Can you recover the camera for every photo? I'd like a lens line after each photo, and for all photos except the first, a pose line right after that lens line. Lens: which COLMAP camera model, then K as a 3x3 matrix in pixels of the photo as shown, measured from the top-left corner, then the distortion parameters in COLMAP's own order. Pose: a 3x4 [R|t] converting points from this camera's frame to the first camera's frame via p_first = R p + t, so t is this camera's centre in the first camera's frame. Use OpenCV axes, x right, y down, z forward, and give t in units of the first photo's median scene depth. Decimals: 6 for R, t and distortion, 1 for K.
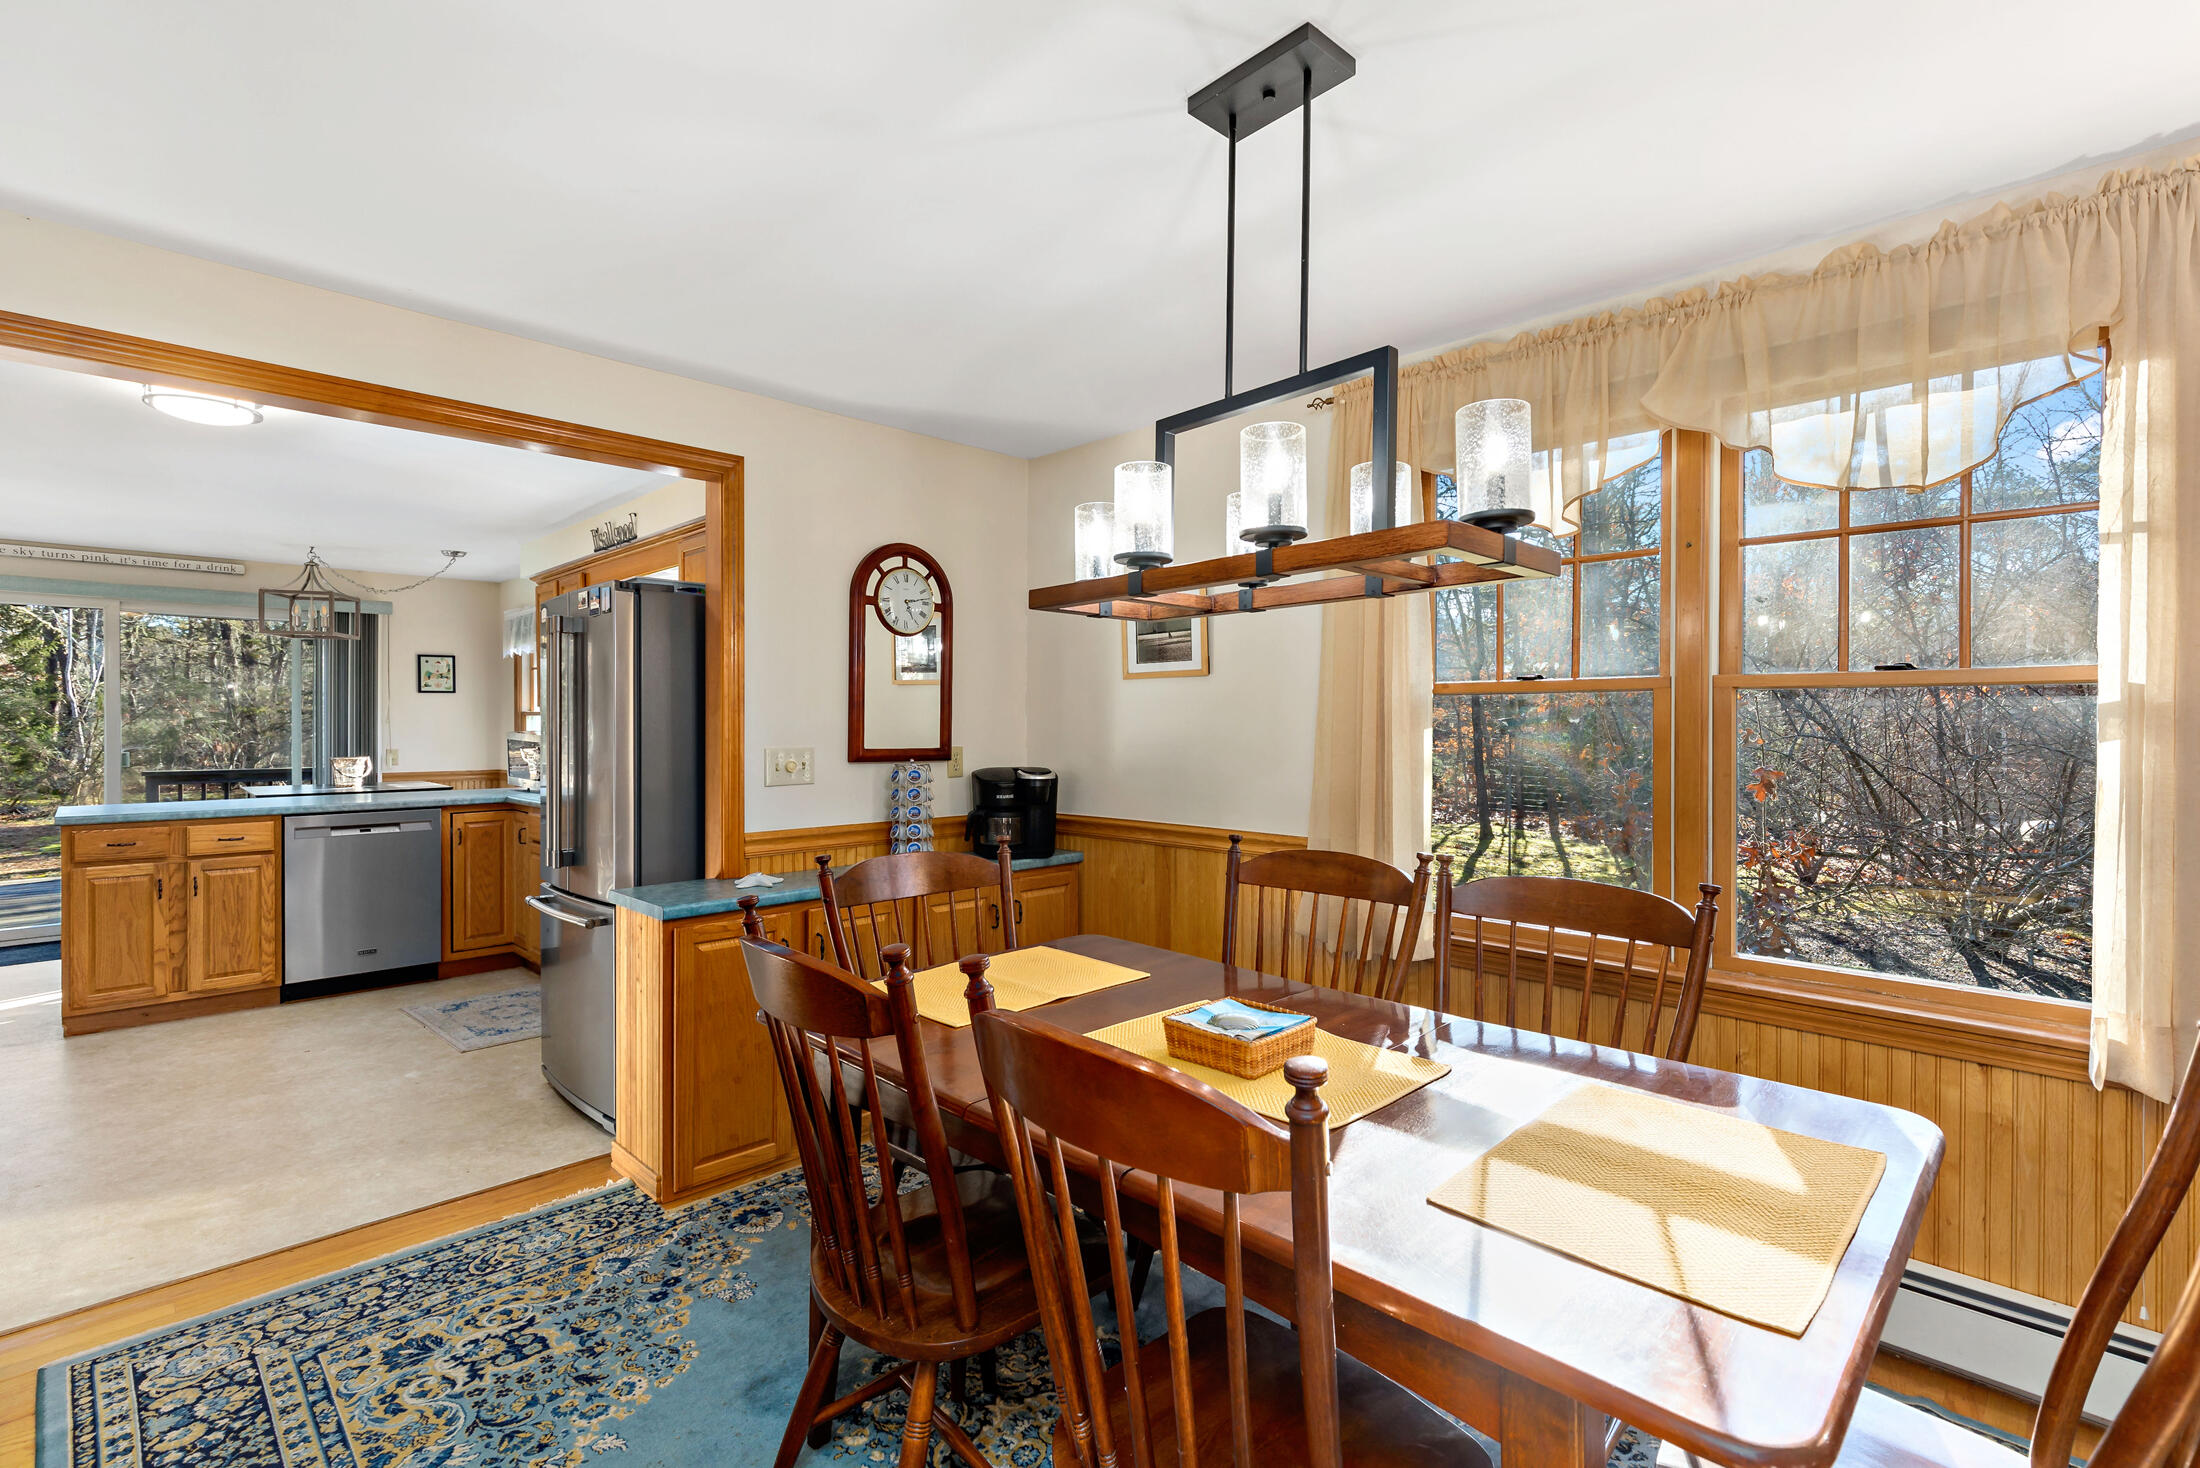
lens RADIAL K [[1011.8, 0, 1116.4], [0, 1011.8, 718.9], [0, 0, 1]] dist [0.012807, -0.000915]
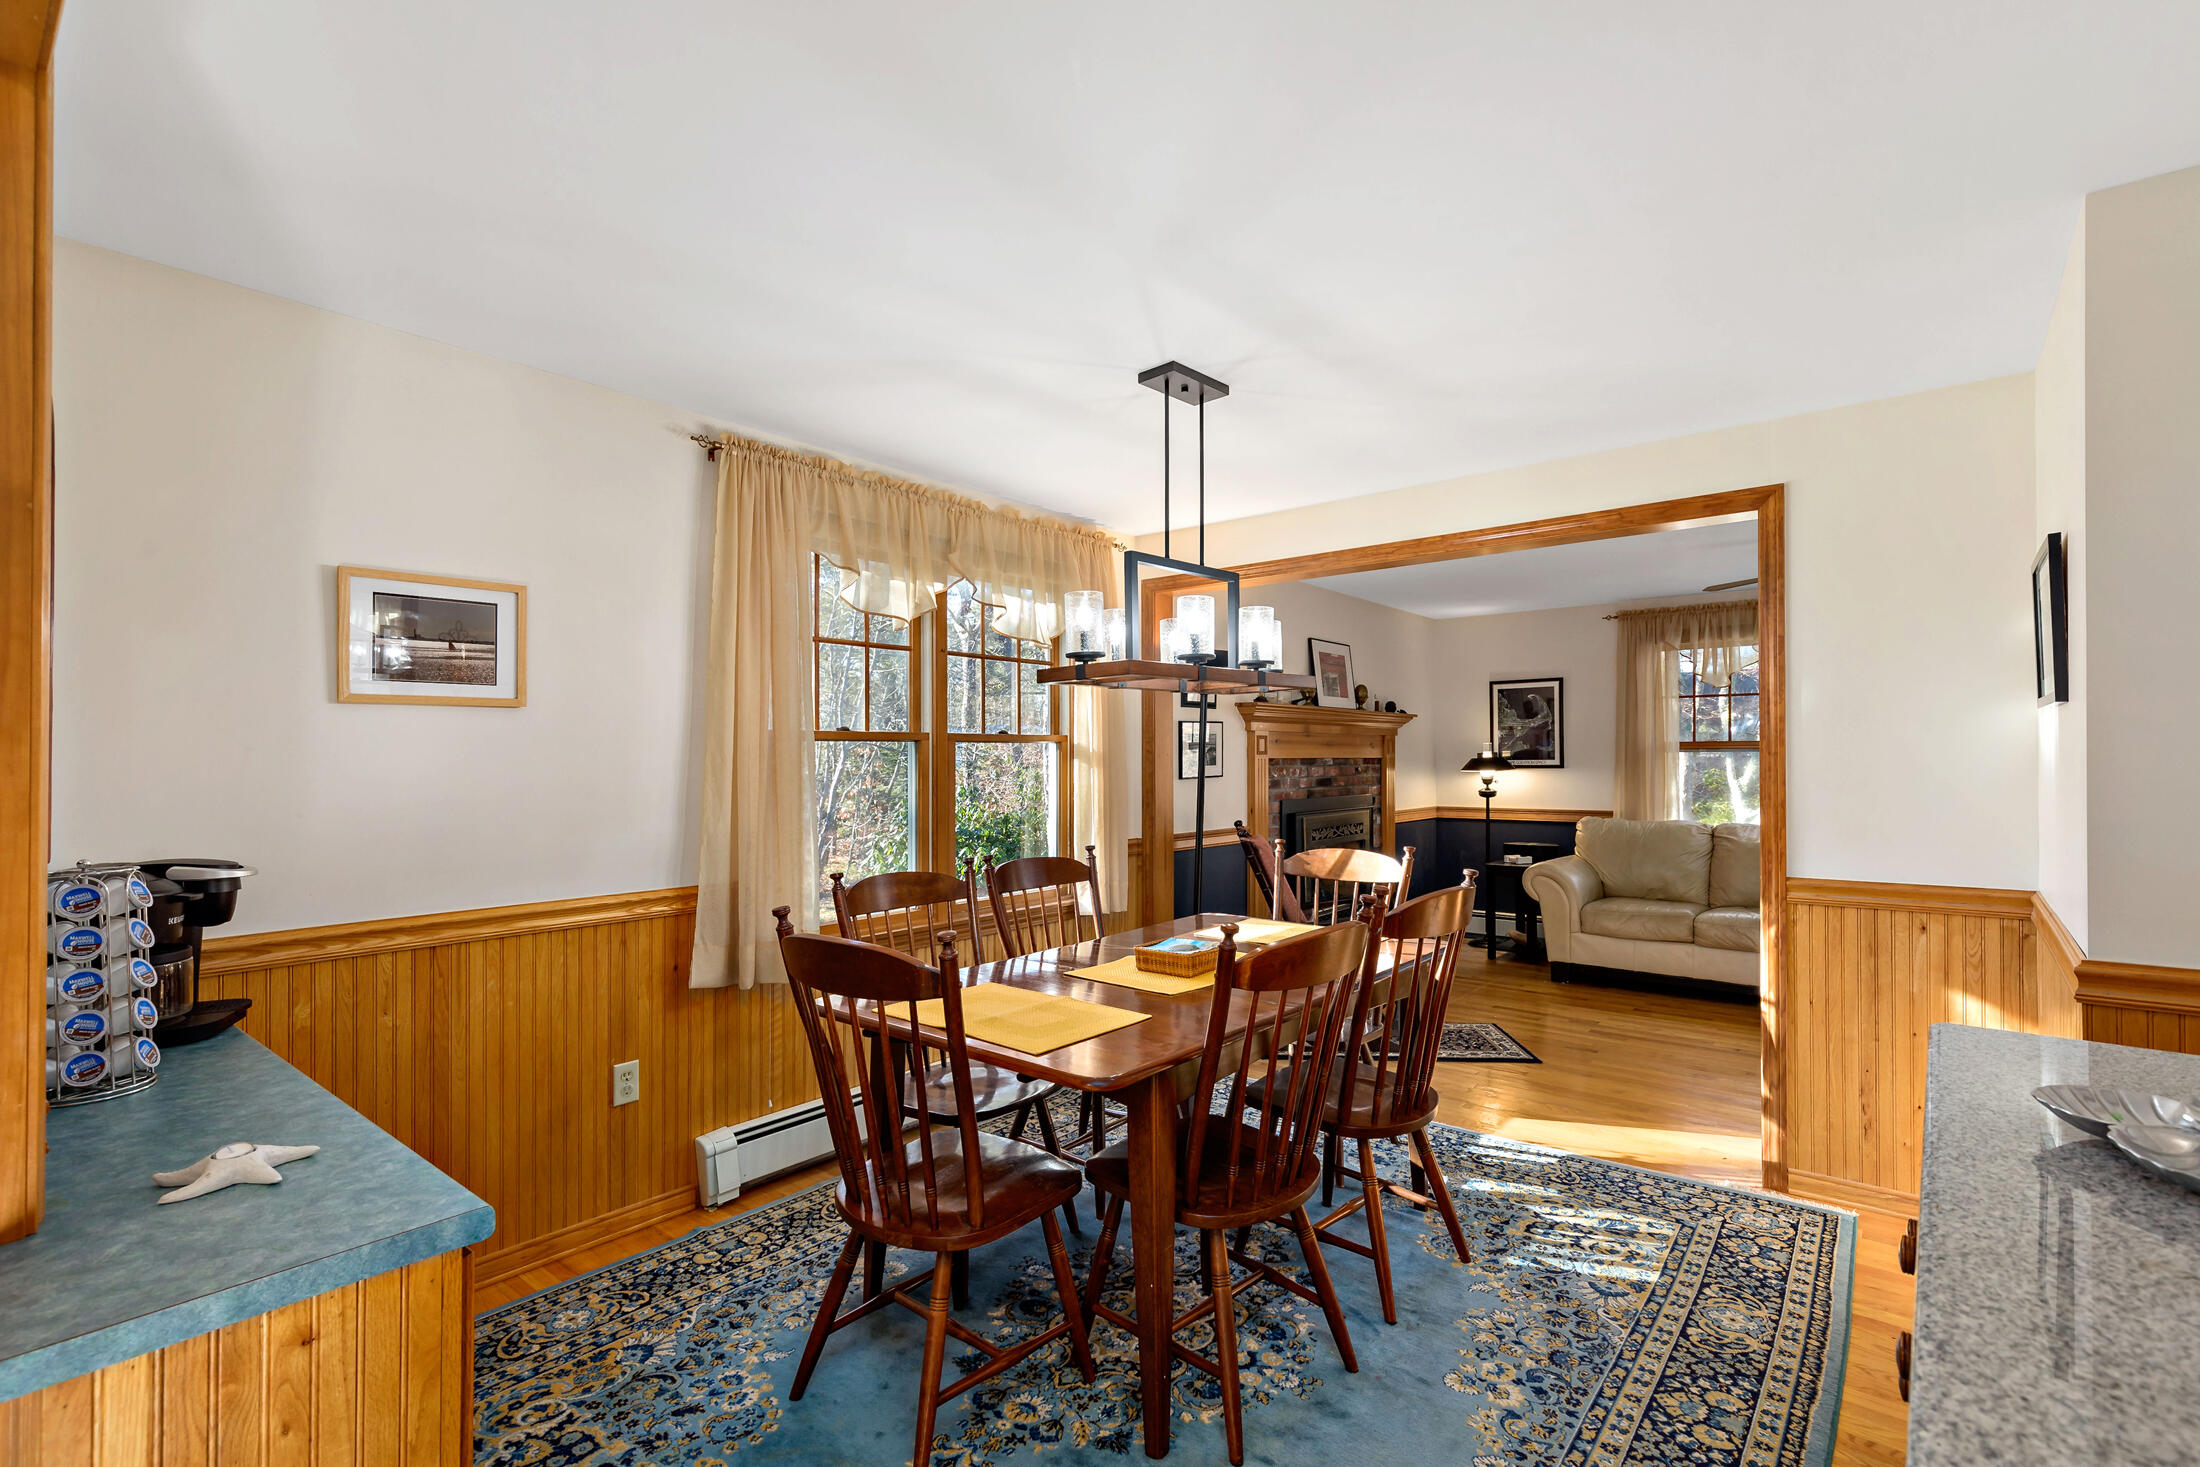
lens RADIAL K [[994.6, 0, 1102.6], [0, 994.6, 752.2], [0, 0, 1]] dist [0.001410, 0.000512]
pose [[-0.089648, -0.000242, 0.995973, -1.026817], [-0.001581, 0.999999, 0.000101, -0.013075], [-0.995972, -0.001565, -0.089648, 0.896883]]
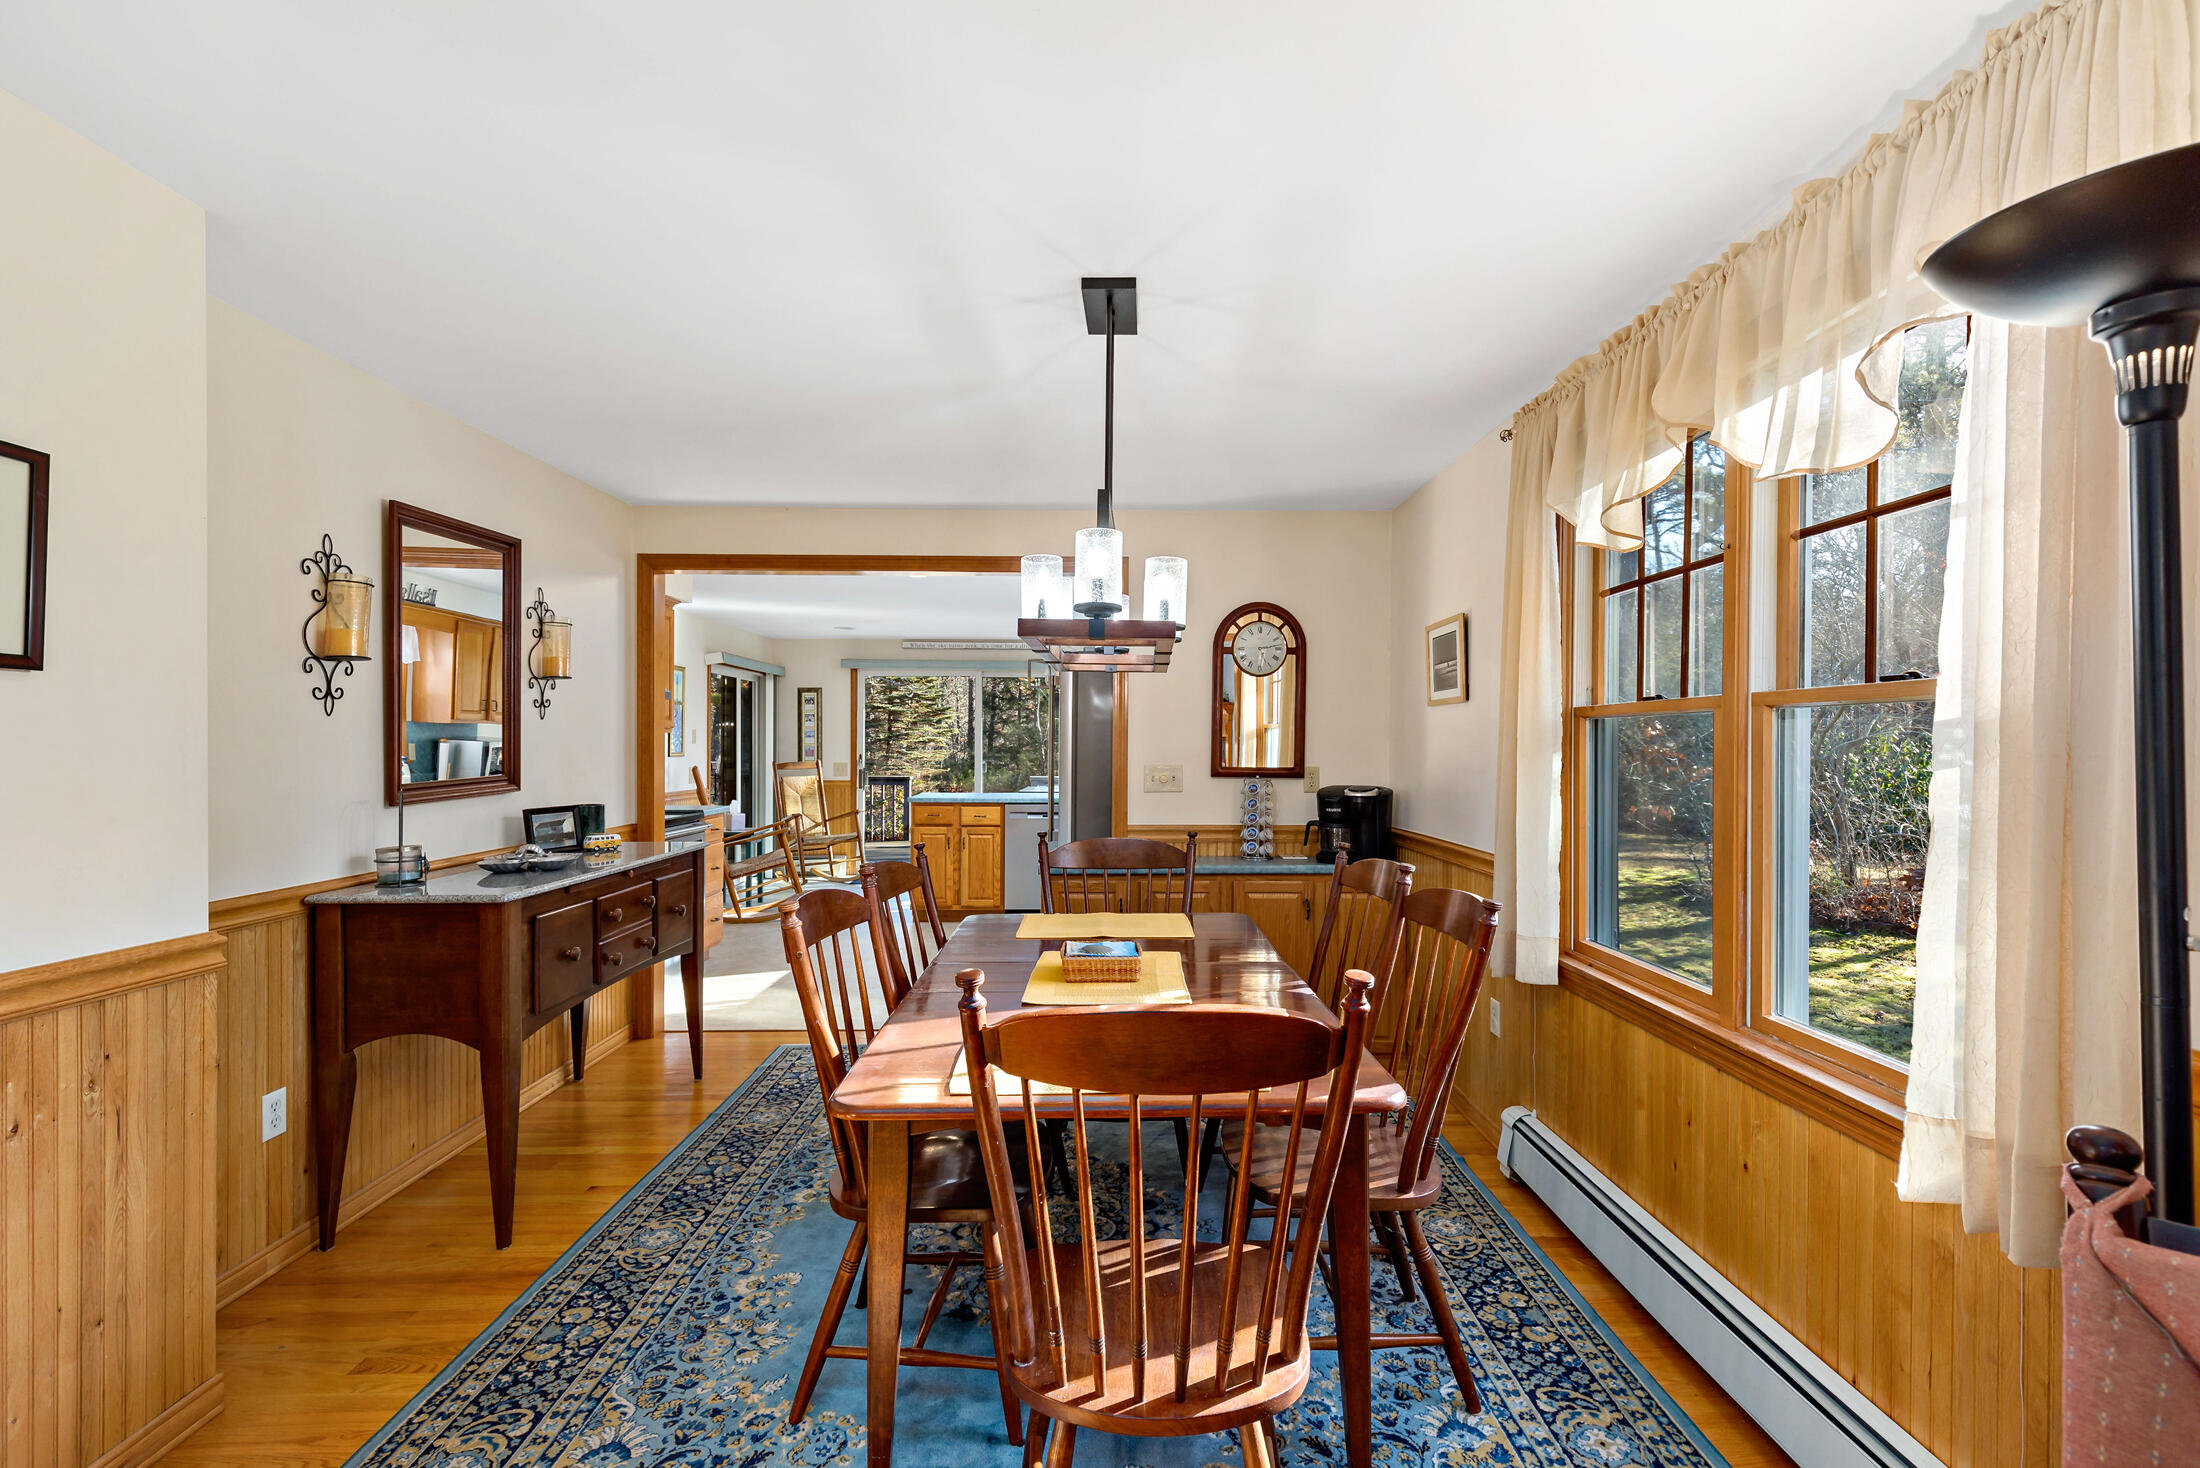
lens RADIAL K [[999.3, 0, 1102.4], [0, 999.3, 759.5], [0, 0, 1]] dist [0.007646, 0.000021]
pose [[0.709754, 0.009787, -0.704382, 0.797801], [0.003964, 0.999832, 0.017886, -0.005016], [0.704439, -0.015487, 0.709596, -0.006127]]
